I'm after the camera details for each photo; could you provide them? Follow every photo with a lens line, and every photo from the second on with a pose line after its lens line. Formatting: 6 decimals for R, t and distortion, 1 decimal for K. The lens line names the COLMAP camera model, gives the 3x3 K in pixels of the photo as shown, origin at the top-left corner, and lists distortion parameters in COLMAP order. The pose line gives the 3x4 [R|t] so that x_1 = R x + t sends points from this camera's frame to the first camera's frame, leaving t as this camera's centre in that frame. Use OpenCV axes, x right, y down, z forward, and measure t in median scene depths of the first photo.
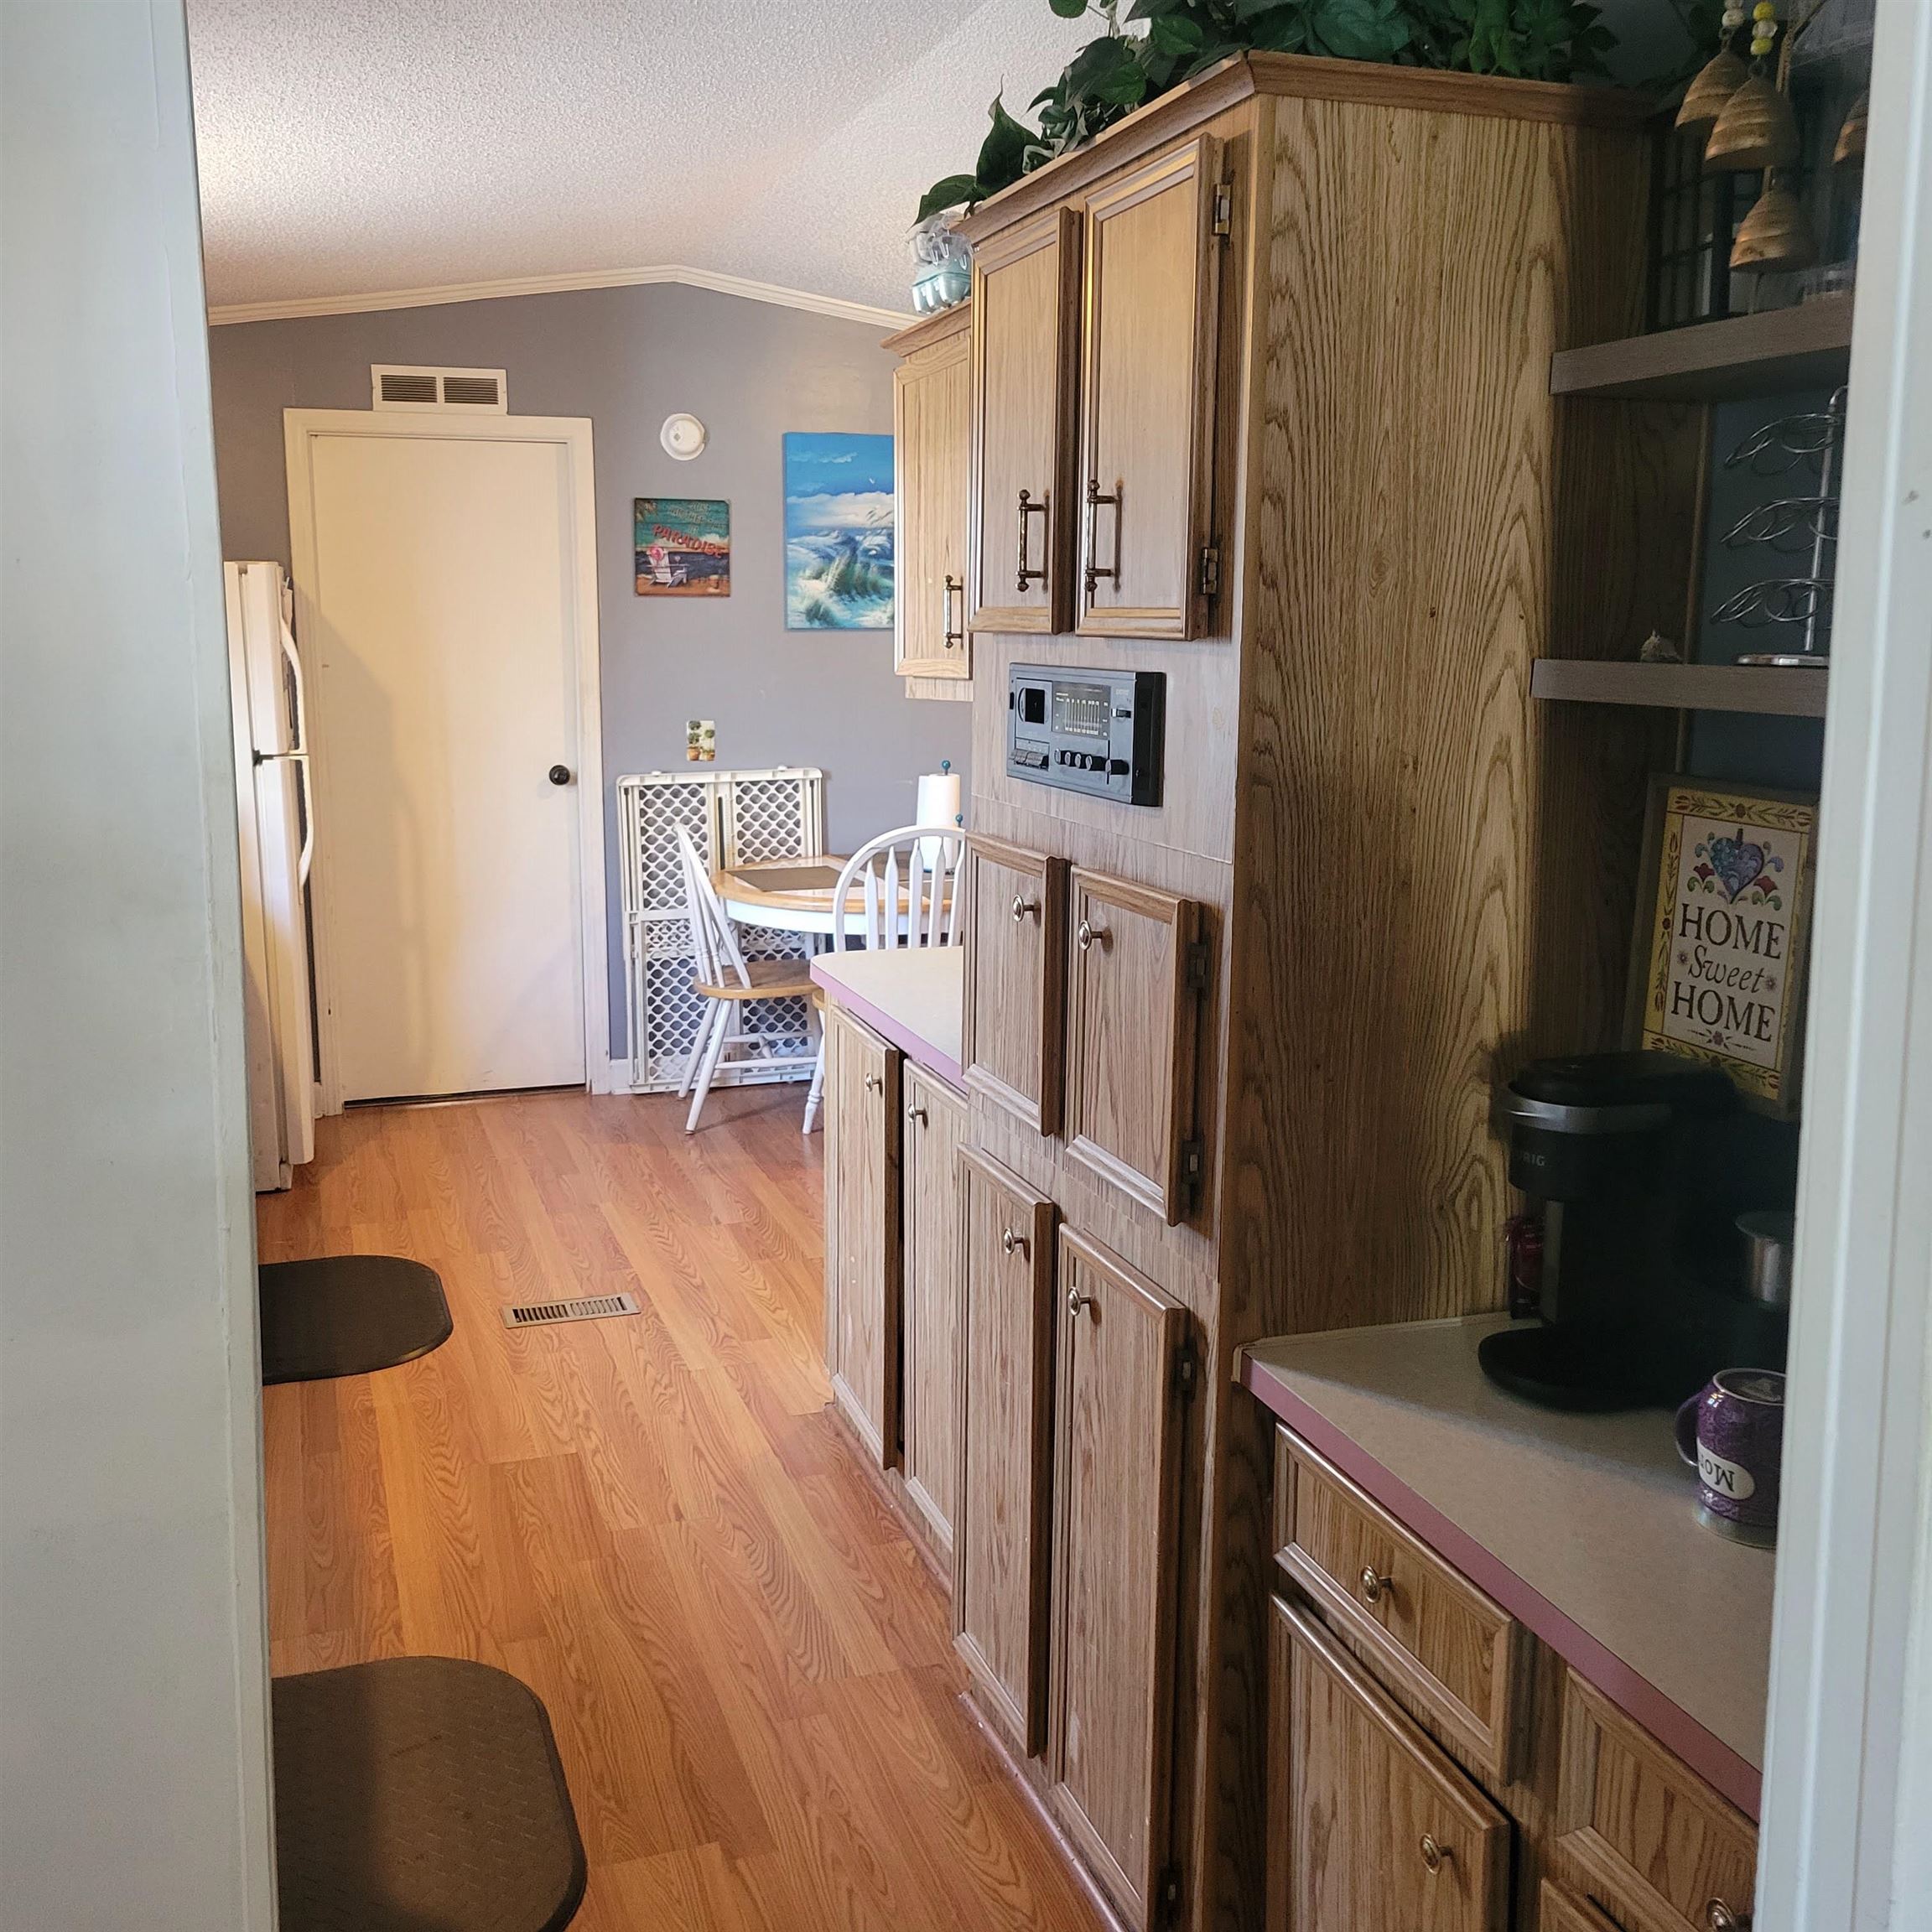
lens RADIAL K [[1956.3, 0, 958.1], [0, 1956.3, 918.6], [0, 0, 1]] dist [0.041842, 0.000000]
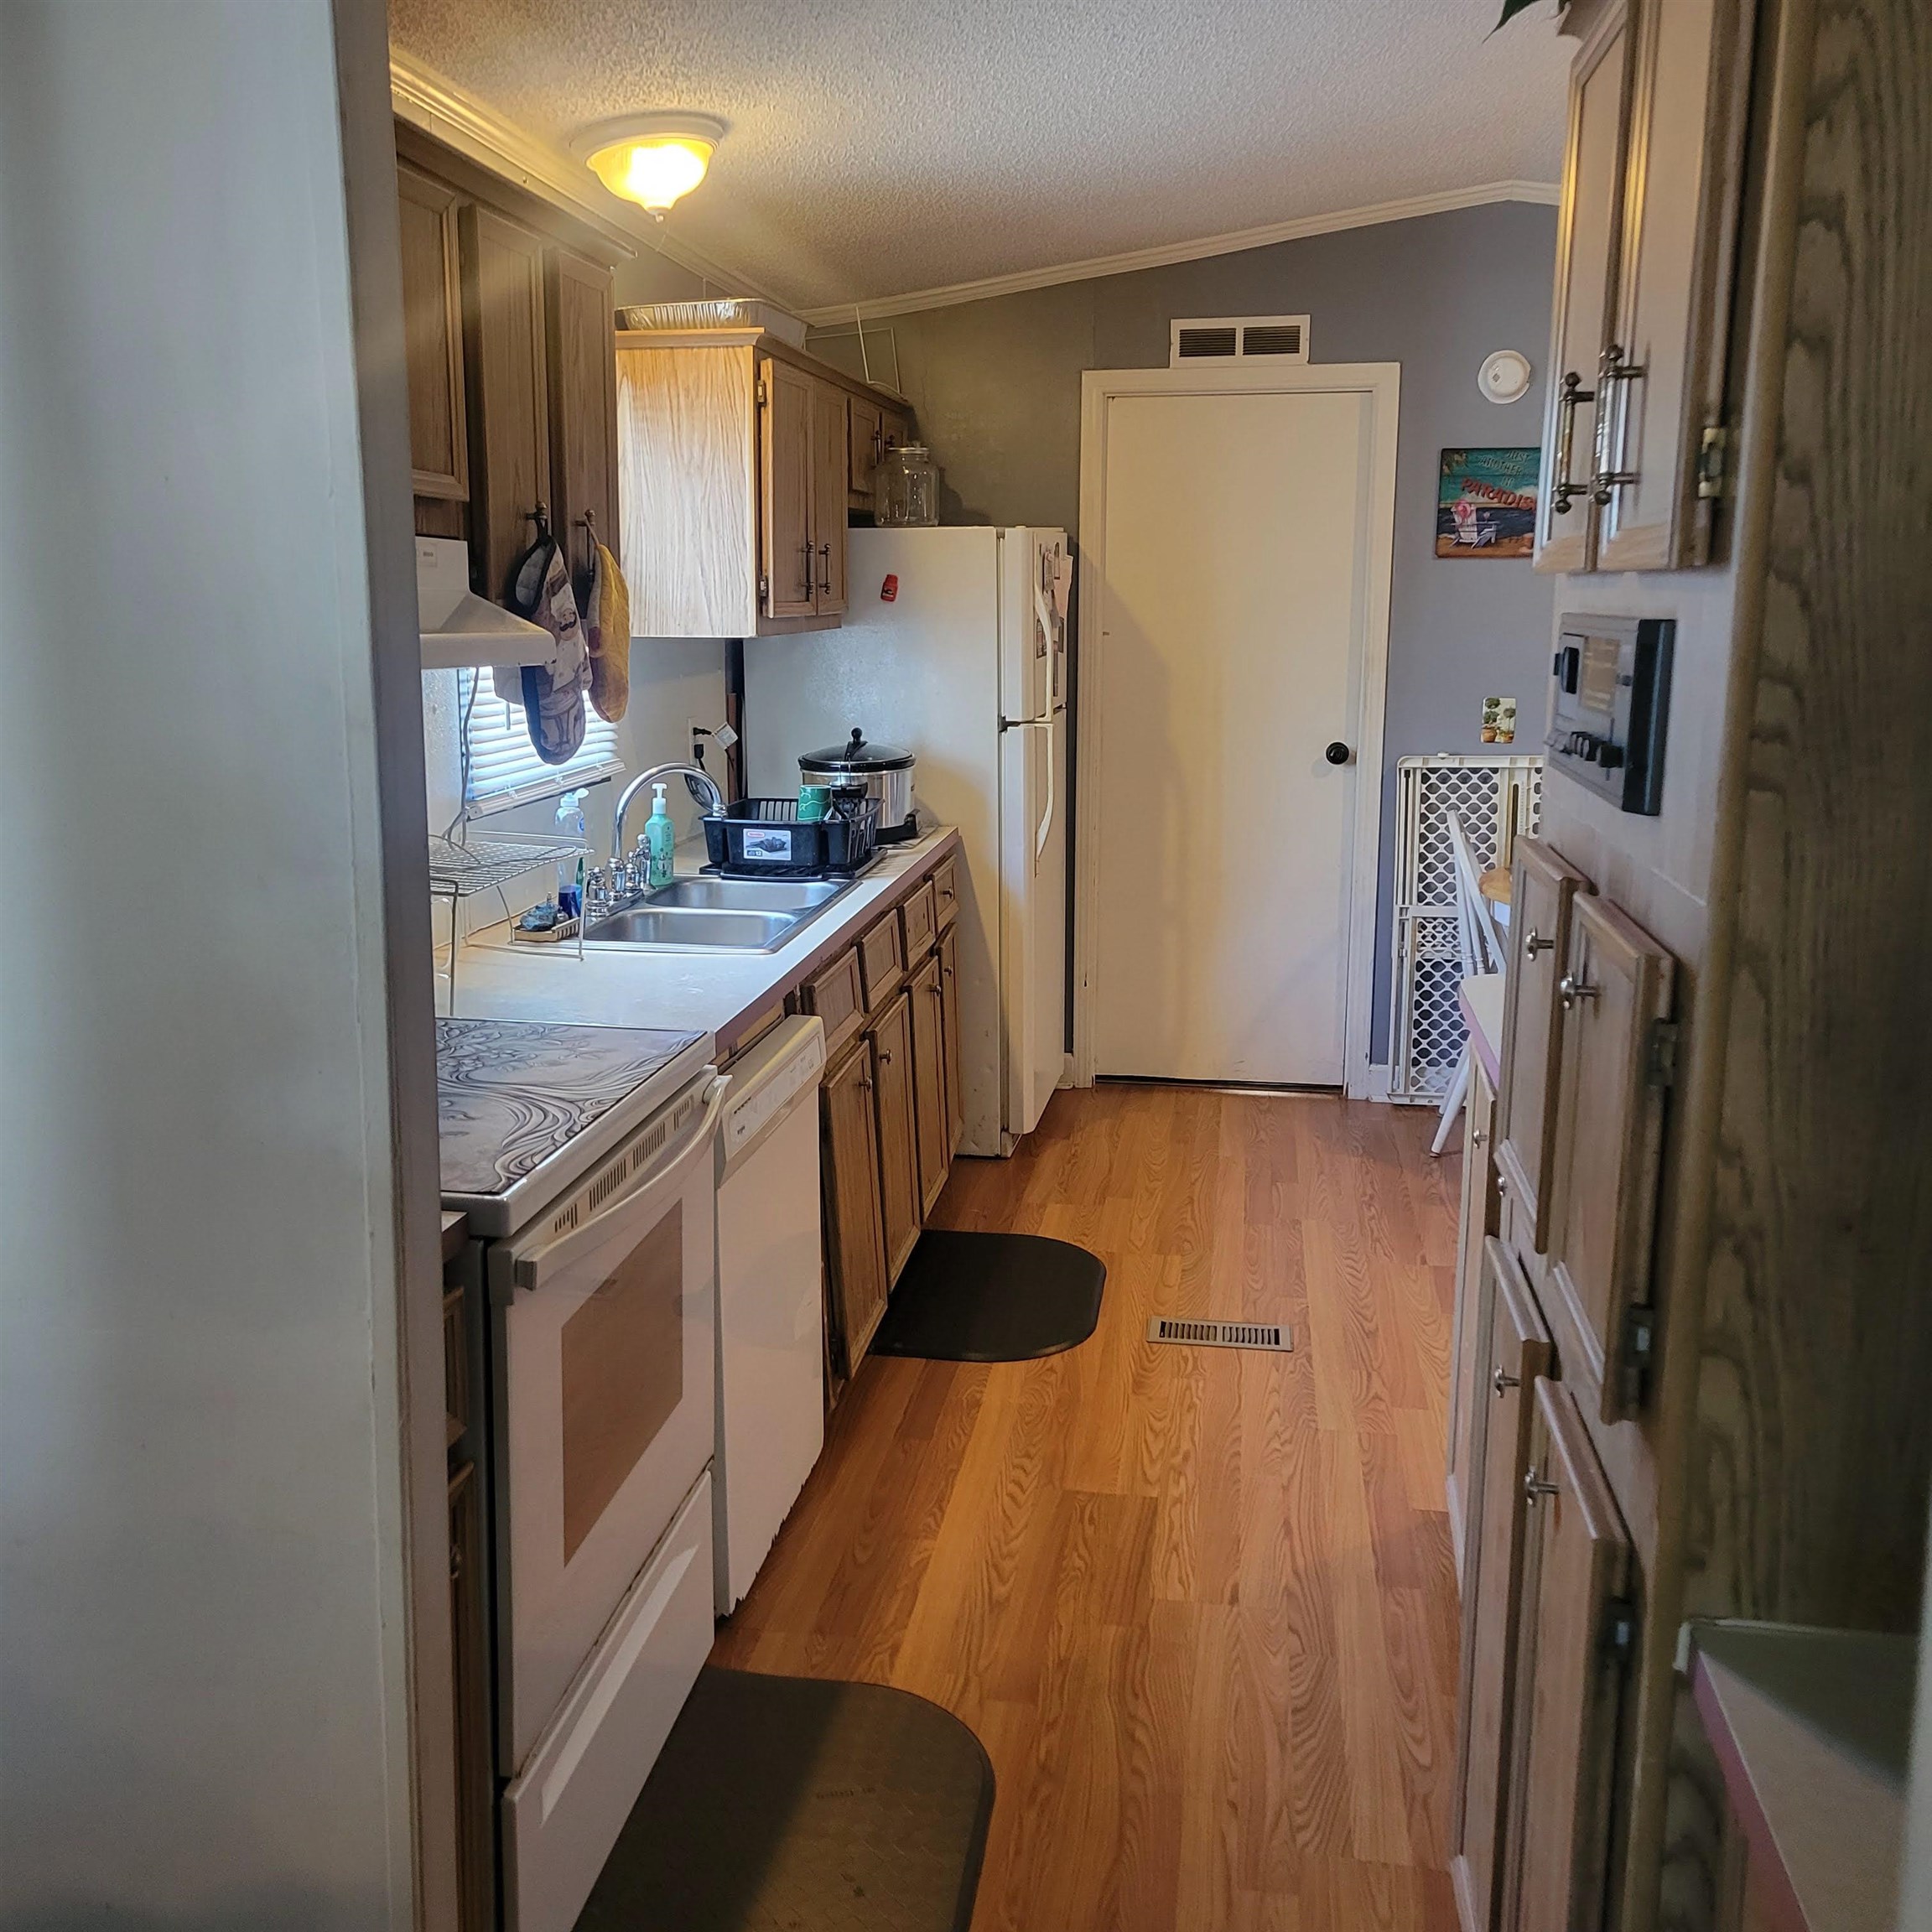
lens RADIAL K [[1956.3, 0, 927.2], [0, 1956.3, 941.5], [0, 0, 1]] dist [0.041842, 0.000000]
pose [[0.879989, 0.083417, -0.467612, 0.068308], [-0.073204, 0.996514, 0.040007, -0.007392], [0.469319, -0.000975, 0.883028, 0.089502]]
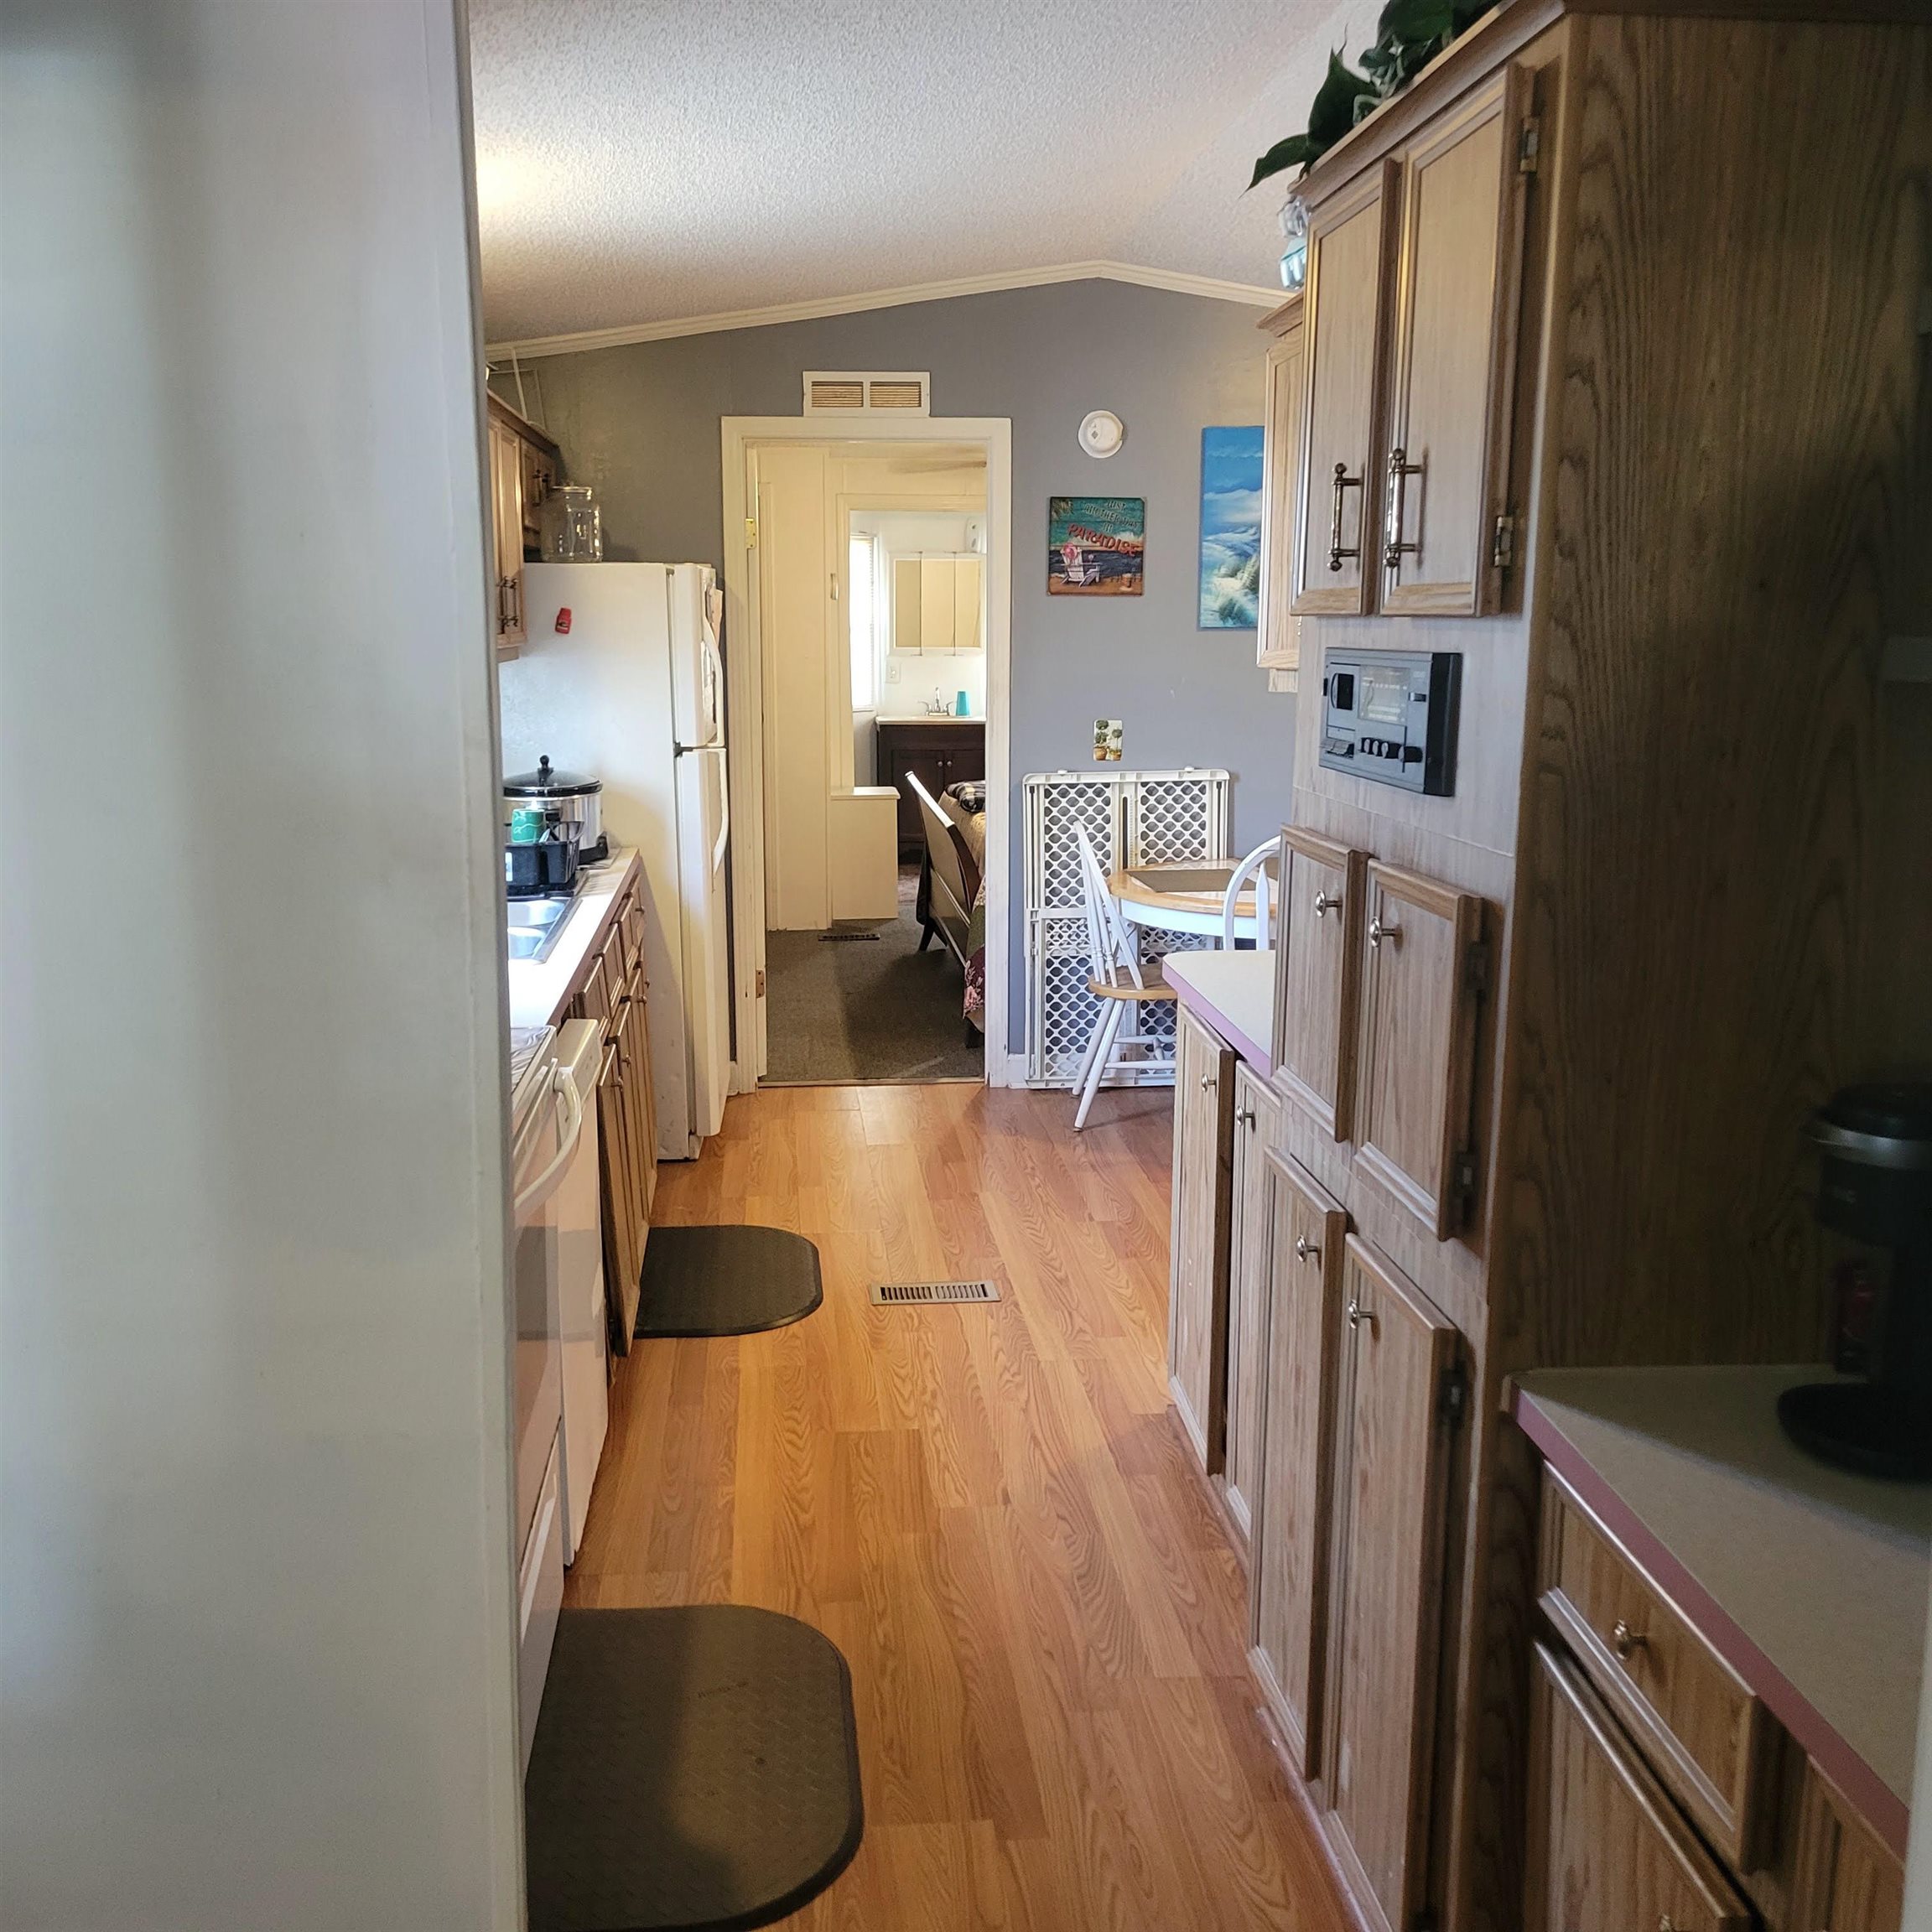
lens RADIAL K [[1956.3, 0, 959.5], [0, 1956.3, 970.3], [0, 0, 1]] dist [0.041842, 0.000000]
pose [[0.972050, 0.040903, -0.231185, 0.031494], [-0.035922, 0.999024, 0.025715, 0.003458], [0.232011, -0.016692, 0.972570, 0.009480]]
